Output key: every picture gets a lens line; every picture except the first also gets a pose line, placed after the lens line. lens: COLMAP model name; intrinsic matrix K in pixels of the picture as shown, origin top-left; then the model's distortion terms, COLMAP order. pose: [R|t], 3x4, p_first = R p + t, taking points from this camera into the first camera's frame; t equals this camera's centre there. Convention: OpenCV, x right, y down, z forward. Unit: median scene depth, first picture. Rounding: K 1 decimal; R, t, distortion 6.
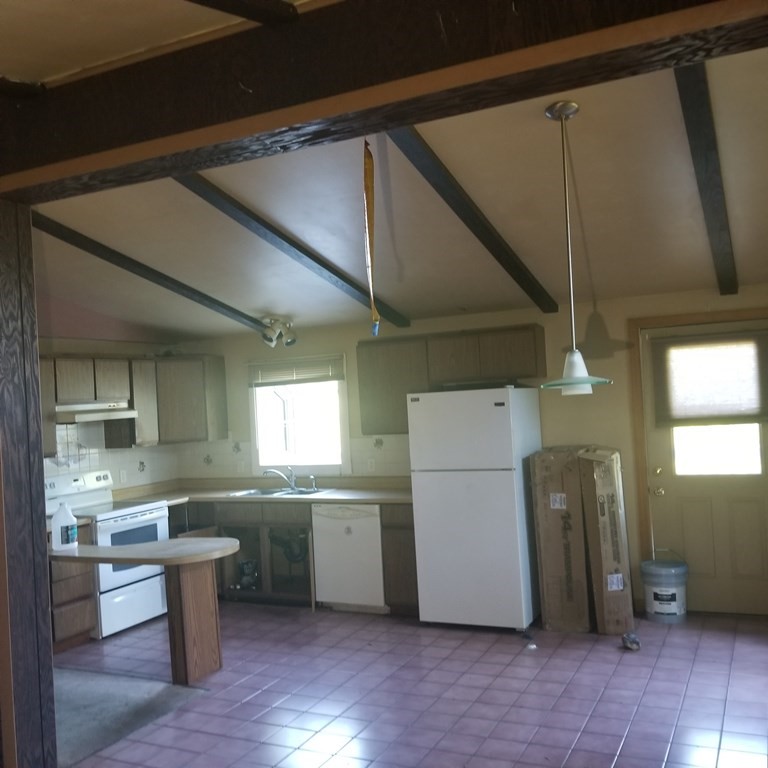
lens RADIAL K [[803.6, 0, 384.0], [0, 803.6, 384.0], [0, 0, 1]] dist [0.078398, -0.154029]
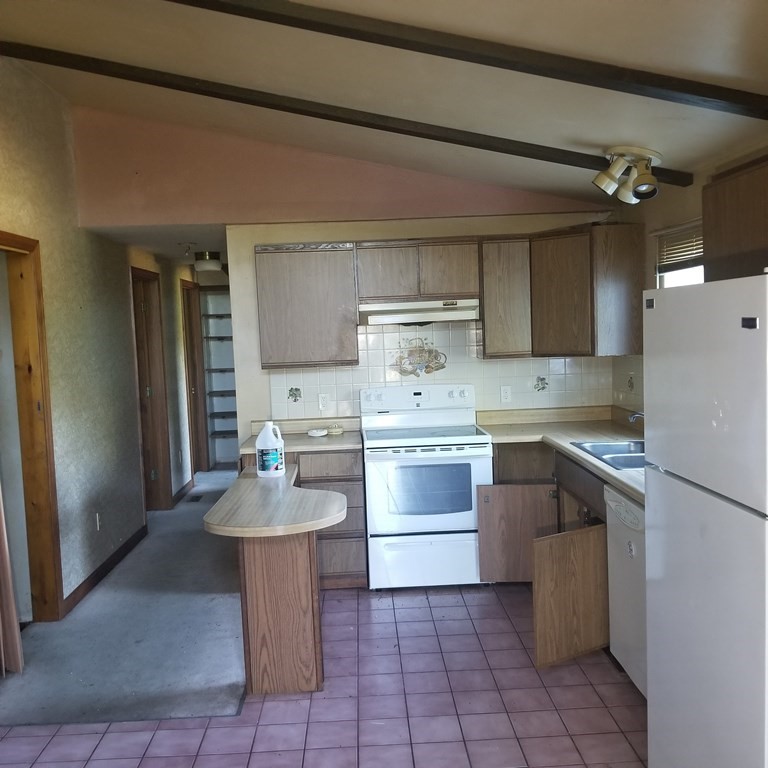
lens RADIAL K [[803.6, 0, 384.0], [0, 803.6, 384.0], [0, 0, 1]] dist [0.078398, -0.154029]
pose [[0.467106, 0.103158, -0.878163, 0.323970], [0.027390, 0.991006, 0.130982, 0.001142], [0.883777, -0.085235, 0.460080, 0.601629]]
